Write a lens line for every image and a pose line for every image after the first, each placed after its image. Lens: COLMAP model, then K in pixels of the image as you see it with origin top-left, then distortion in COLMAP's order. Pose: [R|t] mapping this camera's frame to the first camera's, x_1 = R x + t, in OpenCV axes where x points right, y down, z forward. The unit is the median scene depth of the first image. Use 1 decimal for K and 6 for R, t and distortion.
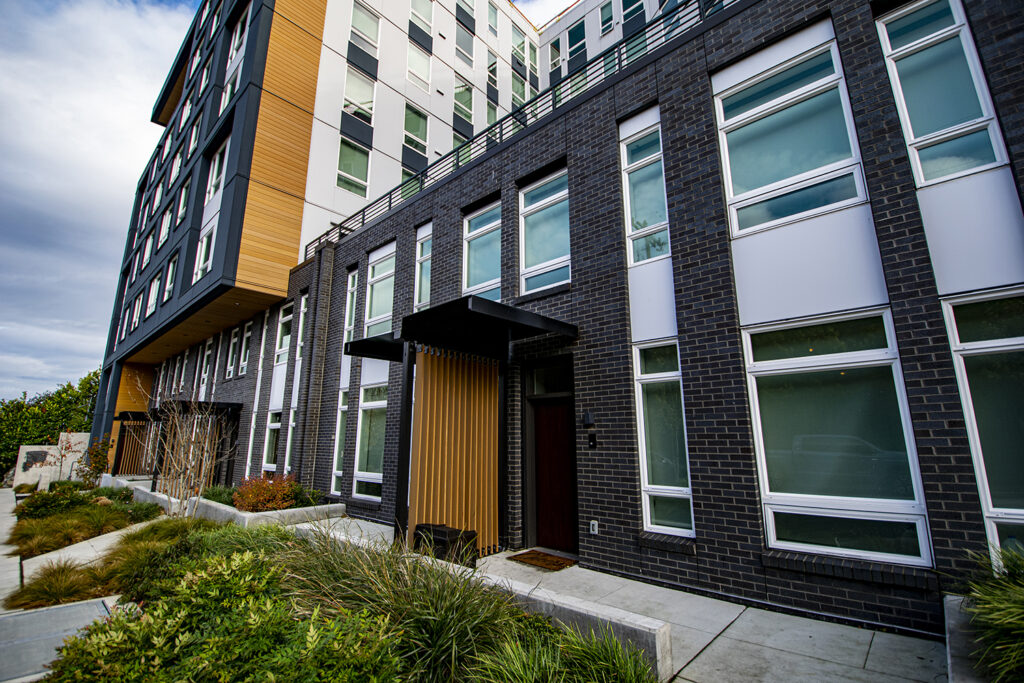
lens RADIAL K [[449.1, 0, 512.8], [0, 449.1, 337.9], [0, 0, 1]] dist [0.003992, -0.014555]
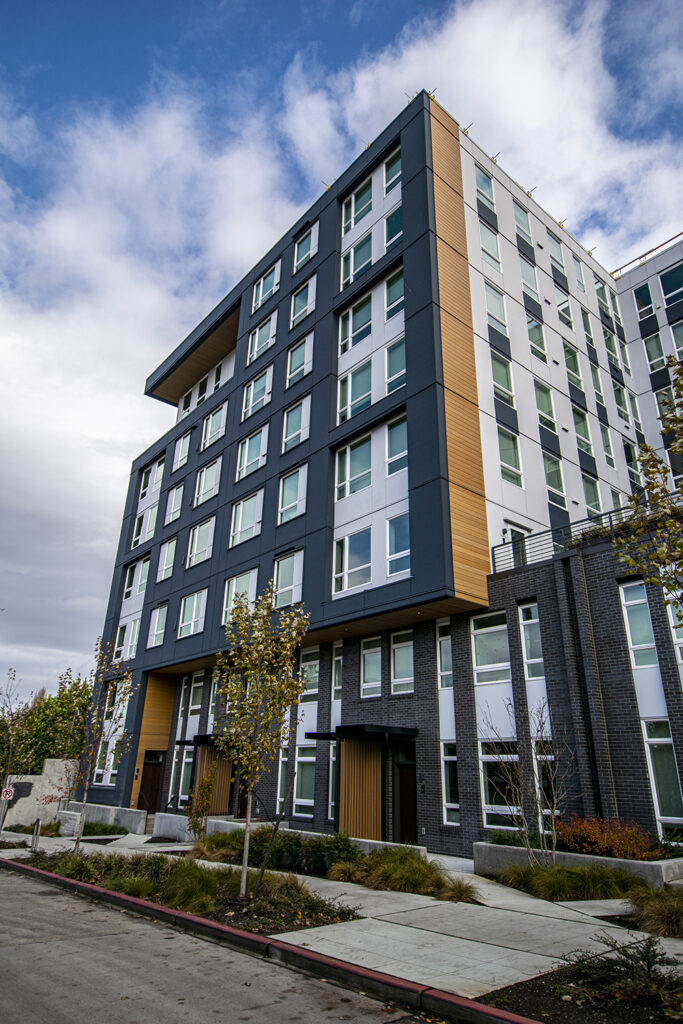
lens RADIAL K [[621.6, 0, 341.5], [0, 621.6, 512.0], [0, 0, 1]] dist [0.002580, 0.000027]
pose [[0.991655, -0.025405, -0.126394, -0.623760], [0.001916, 0.983189, -0.182583, -0.049777], [0.128908, 0.180817, 0.975032, -0.278772]]
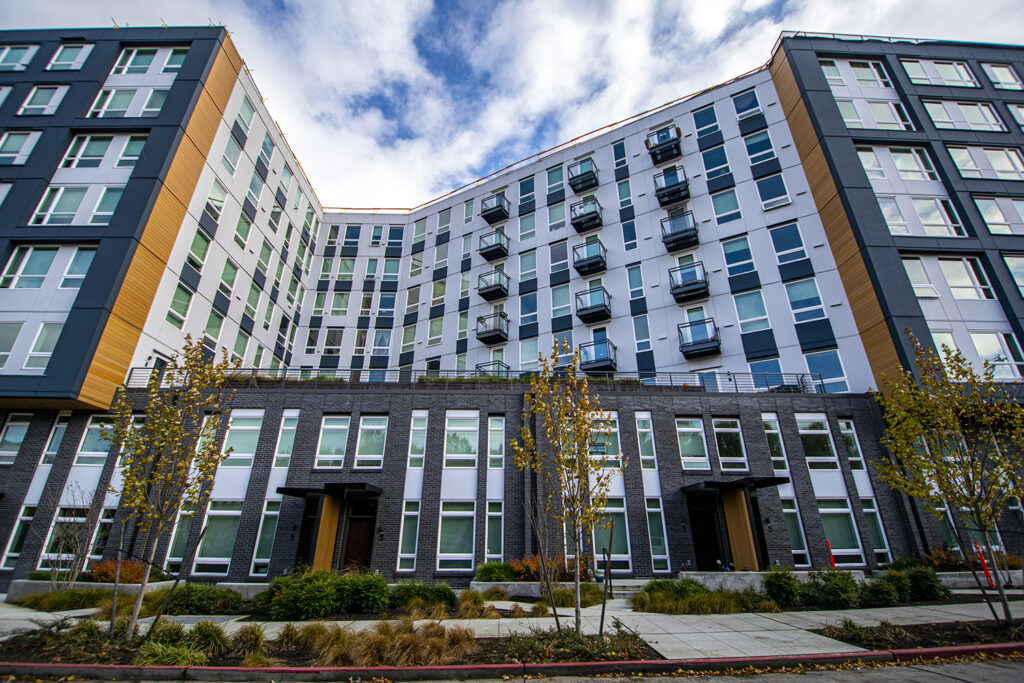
lens RADIAL K [[449.1, 0, 512.8], [0, 449.1, 337.9], [0, 0, 1]] dist [0.003992, -0.014555]
pose [[0.727671, 0.282524, 0.625041, -0.509795], [-0.153883, 0.955248, -0.252630, -0.138674], [-0.668443, 0.087648, 0.738581, -0.639961]]
